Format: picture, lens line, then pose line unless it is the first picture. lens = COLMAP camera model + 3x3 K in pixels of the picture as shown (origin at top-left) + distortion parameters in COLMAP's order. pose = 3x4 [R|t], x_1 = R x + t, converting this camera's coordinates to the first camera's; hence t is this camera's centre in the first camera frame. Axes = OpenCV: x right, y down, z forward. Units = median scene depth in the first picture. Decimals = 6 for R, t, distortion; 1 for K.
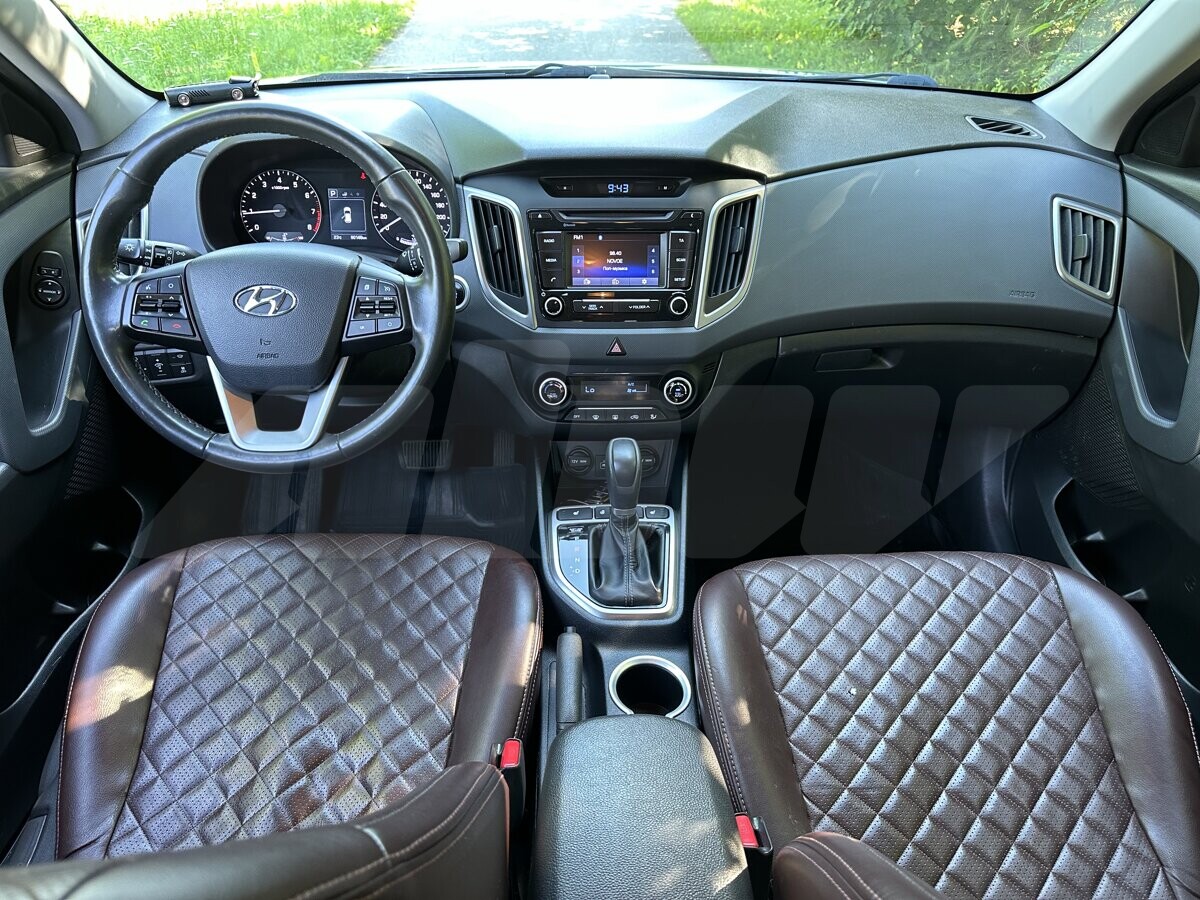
lens RADIAL K [[859.6, 0, 594.9], [0, 859.6, 453.1], [0, 0, 1]] dist [0.046802, -0.057760]
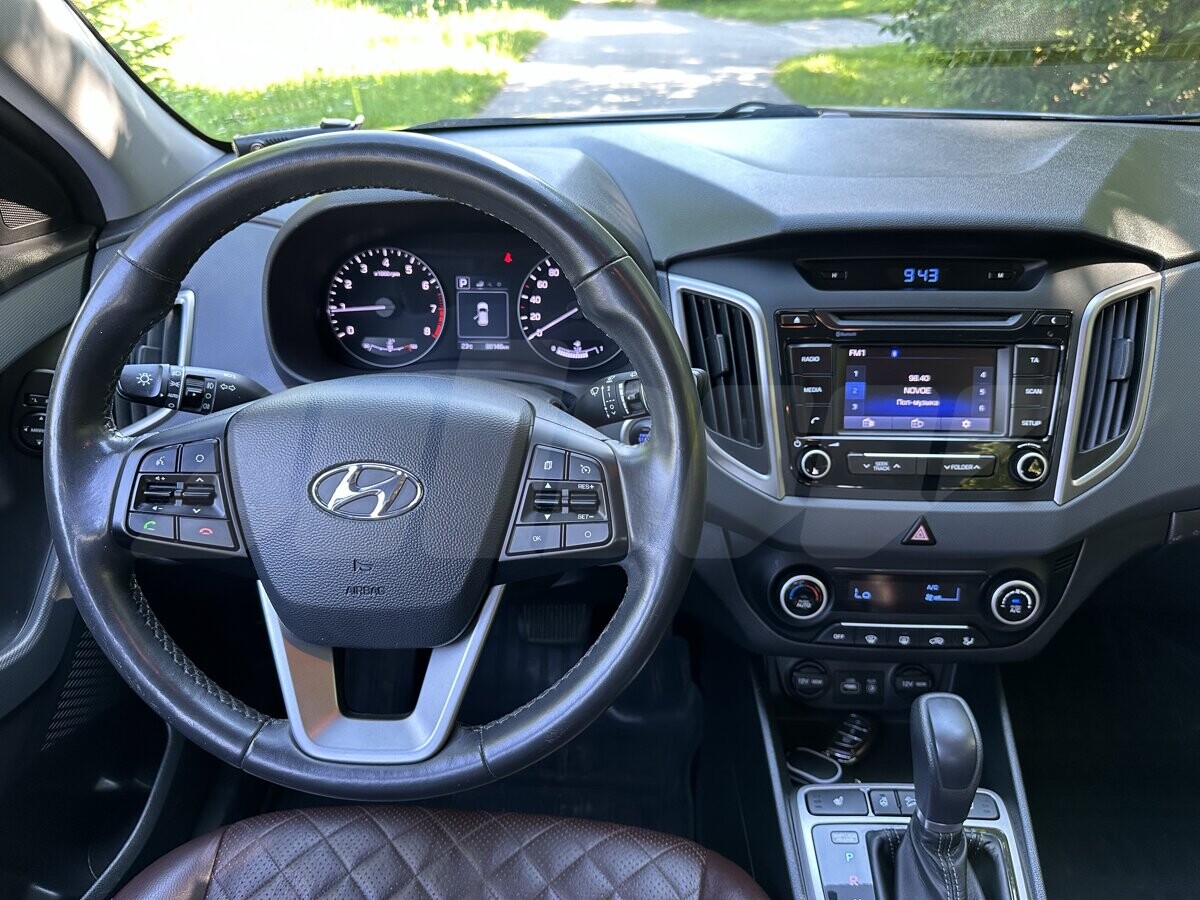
lens RADIAL K [[859.6, 0, 599.0], [0, 859.6, 452.8], [0, 0, 1]] dist [0.046802, -0.057760]
pose [[0.997142, 0.017045, -0.073601, -0.154847], [-0.022304, 0.997211, -0.071228, -0.130302], [0.072182, 0.072666, 0.994741, 0.372956]]
